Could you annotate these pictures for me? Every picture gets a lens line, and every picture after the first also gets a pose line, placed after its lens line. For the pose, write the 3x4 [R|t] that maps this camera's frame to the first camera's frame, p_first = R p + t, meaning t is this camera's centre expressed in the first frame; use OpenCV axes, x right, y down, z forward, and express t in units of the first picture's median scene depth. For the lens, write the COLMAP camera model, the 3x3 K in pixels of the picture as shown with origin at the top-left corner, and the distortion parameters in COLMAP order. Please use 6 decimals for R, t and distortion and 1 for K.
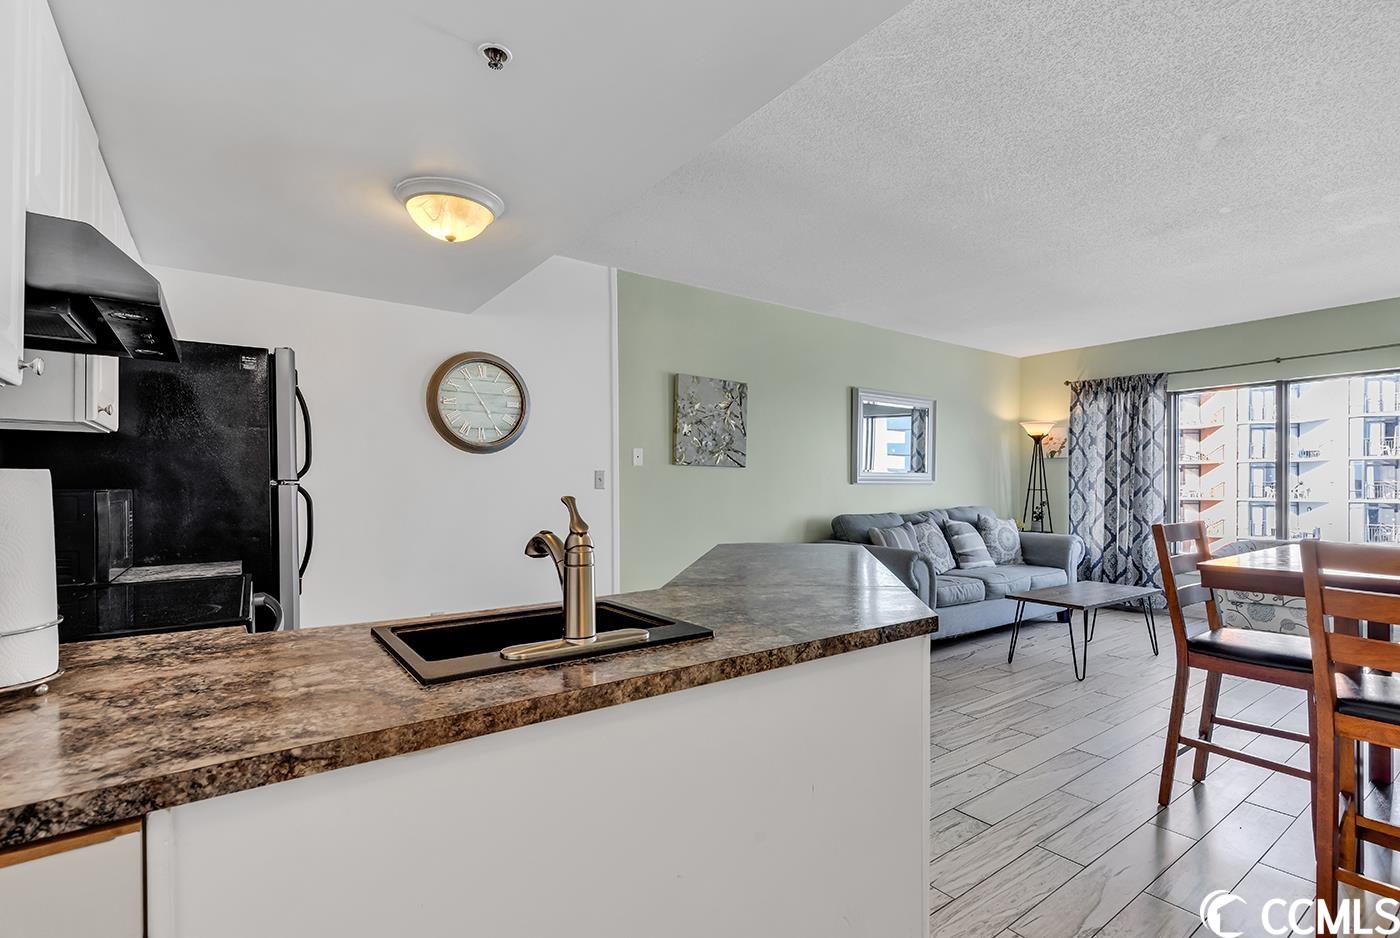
lens RADIAL K [[636.3, 0, 705.9], [0, 636.3, 484.5], [0, 0, 1]] dist [0.004358, -0.000494]
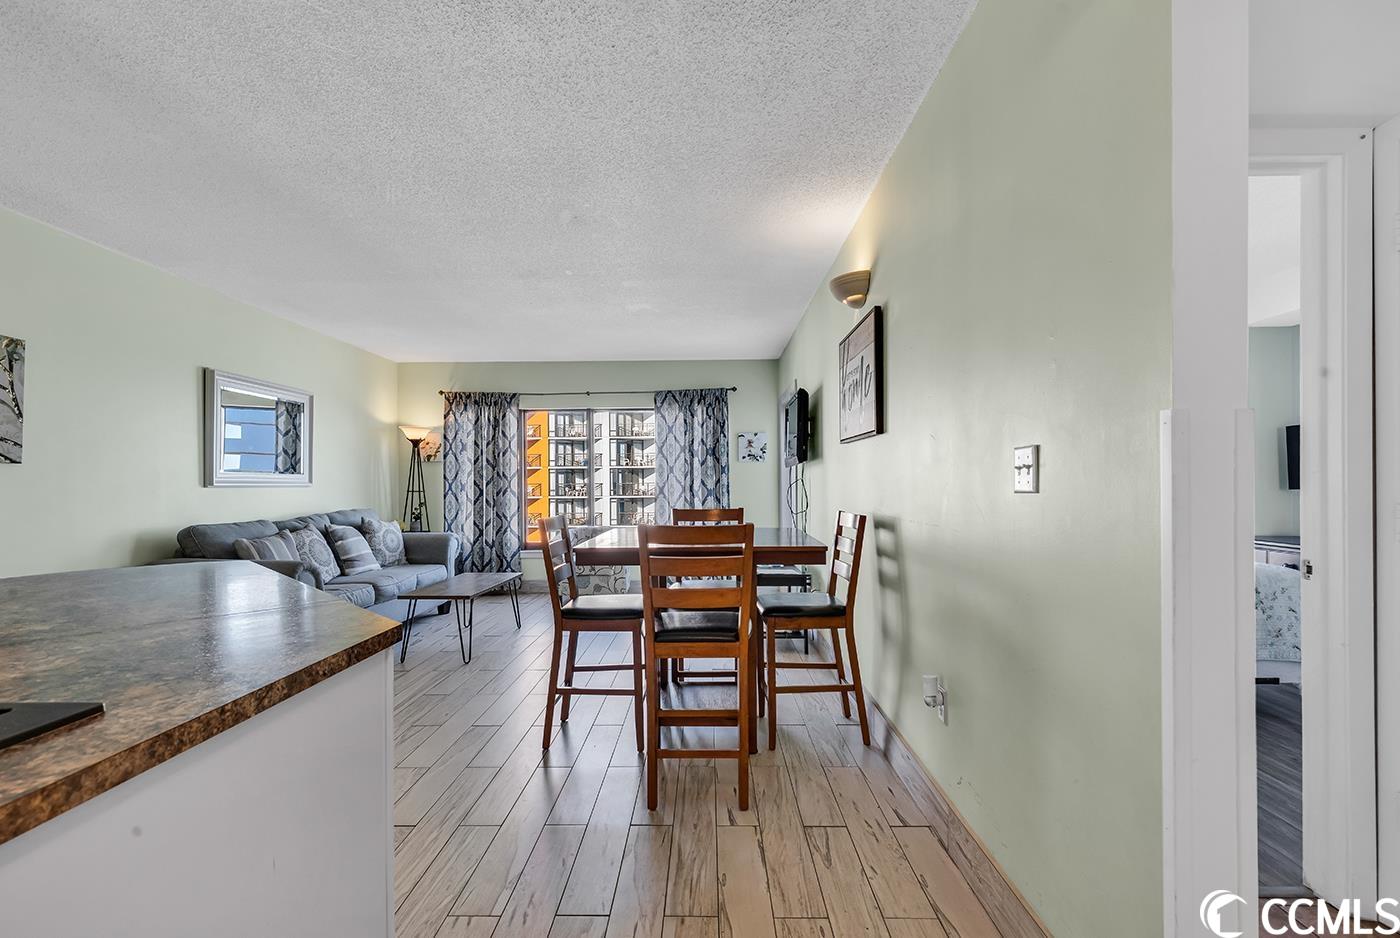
lens RADIAL K [[631.5, 0, 679.7], [0, 631.5, 485.5], [0, 0, 1]] dist [0.008713, -0.000599]
pose [[0.620193, -0.004195, 0.784438, -0.035231], [0.005630, 0.999984, 0.000897, -0.000046], [-0.784429, 0.003861, 0.620206, 0.023740]]
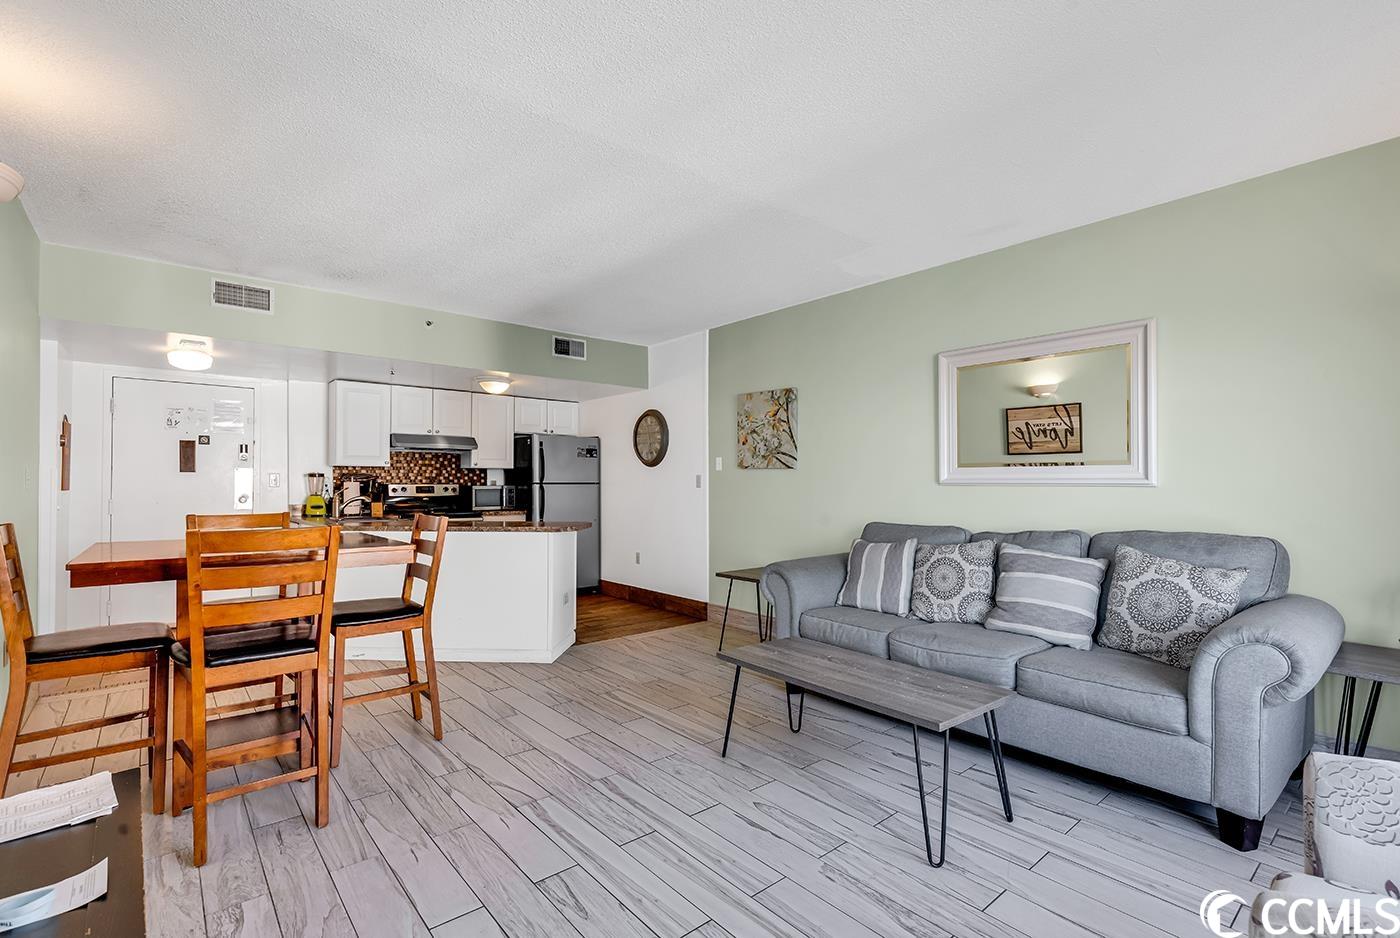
lens RADIAL K [[646.2, 0, 702.4], [0, 646.2, 479.4], [0, 0, 1]] dist [0.003798, 0.000182]
pose [[0.075881, -0.005364, -0.997102, 1.090799], [-0.001507, 0.999984, -0.005494, -0.003088], [0.997116, 0.001920, 0.075872, 0.760782]]
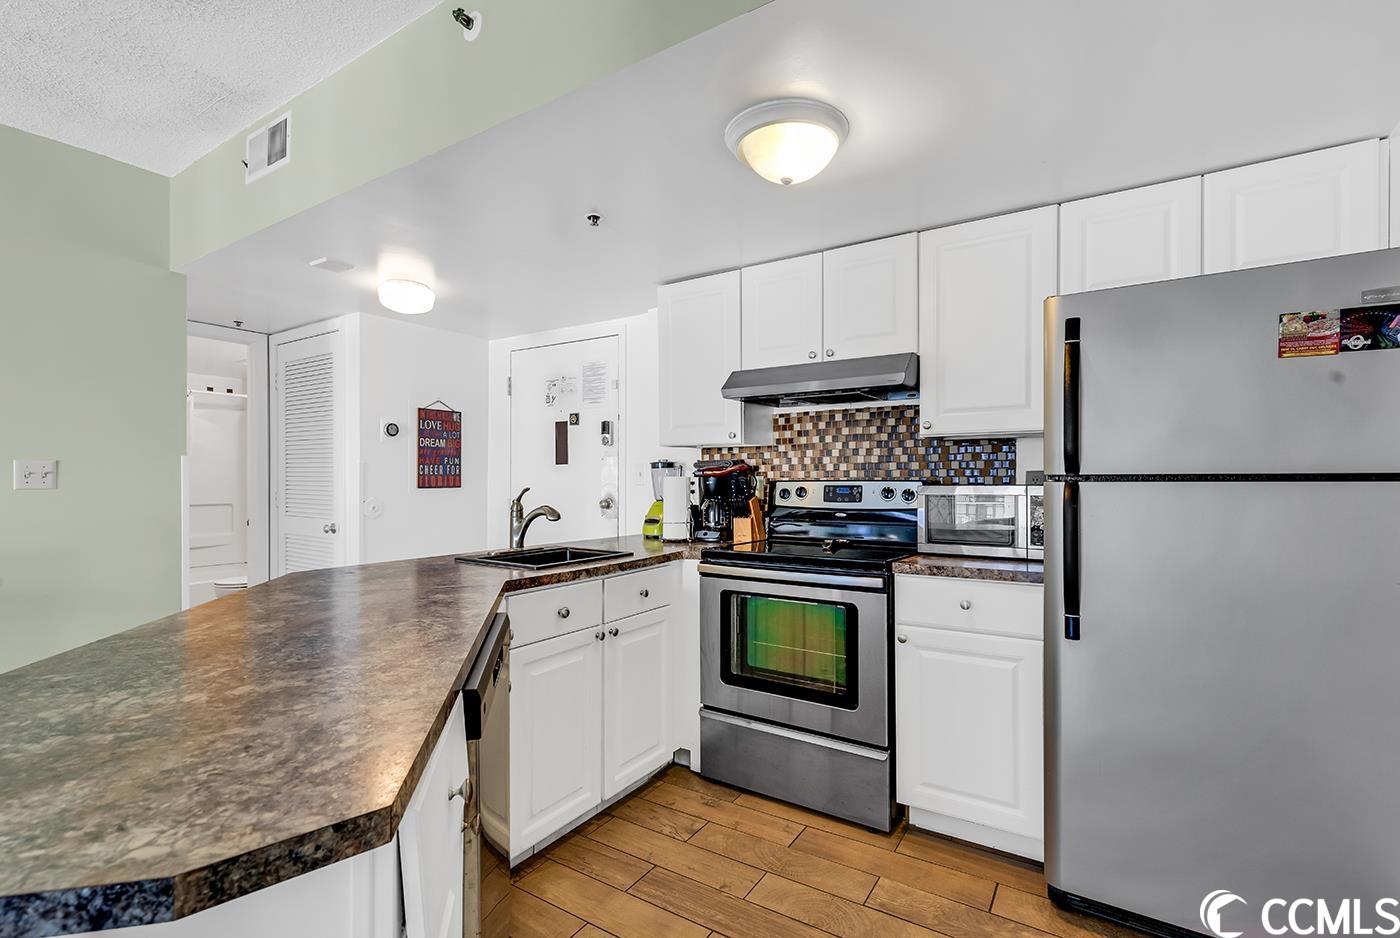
lens RADIAL K [[642.2, 0, 704.4], [0, 642.2, 480.0], [0, 0, 1]] dist [0.001597, -0.000649]
pose [[-0.933830, 0.001943, -0.357712, -0.002388], [0.001795, 0.999998, 0.000744, -0.001209], [0.357713, 0.000053, -0.933832, 0.785518]]
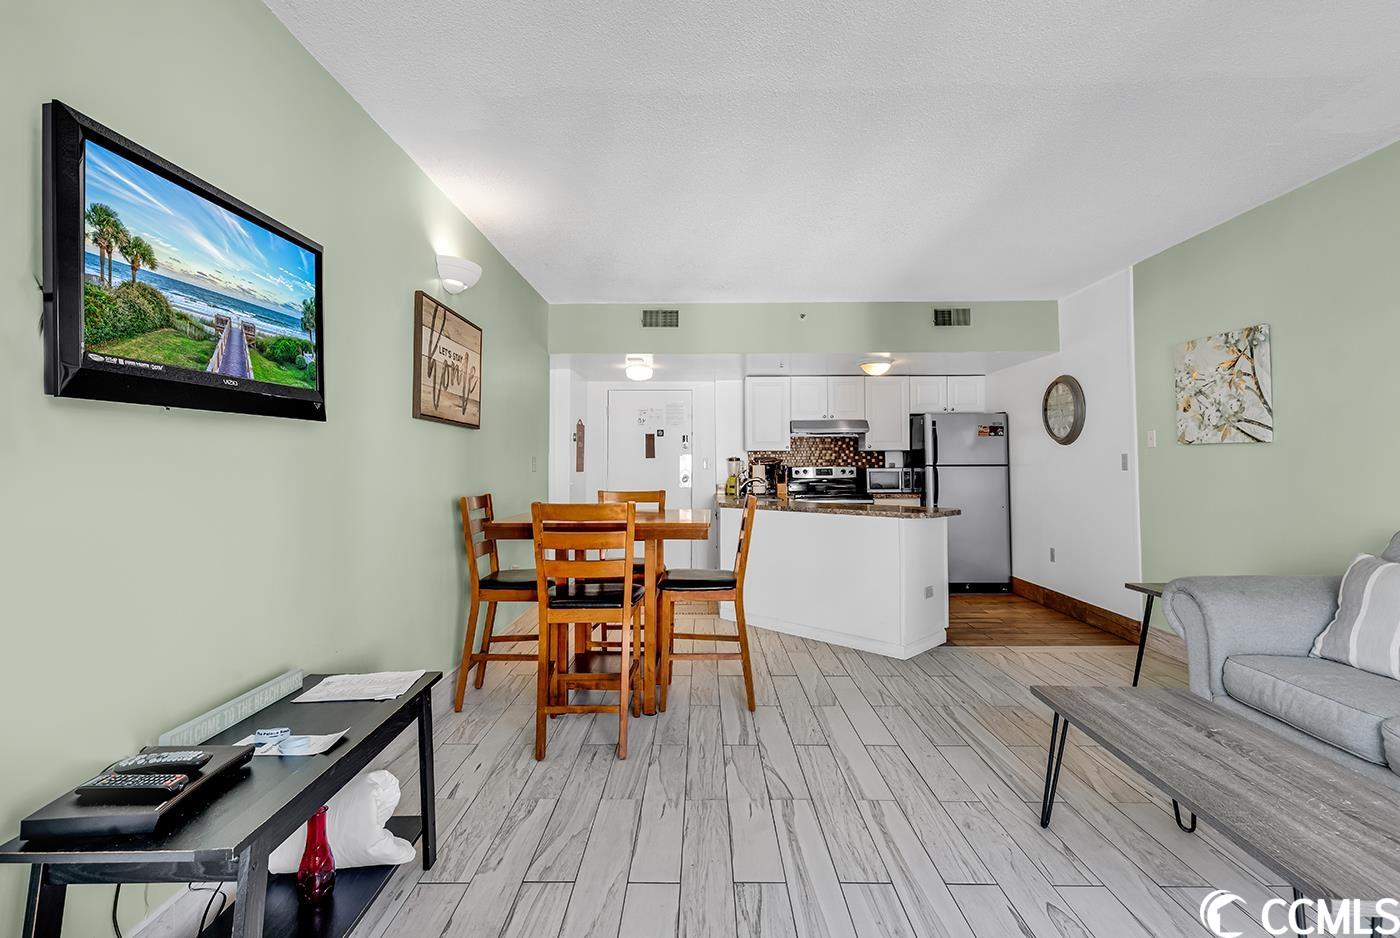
lens RADIAL K [[642.3, 0, 691.1], [0, 642.3, 445.0], [0, 0, 1]] dist [0.005160, -0.000432]
pose [[-0.601309, -0.023540, -0.798670, 1.007370], [0.003734, 0.999472, -0.032270, -0.003120], [0.799008, -0.022387, -0.600904, 0.907686]]
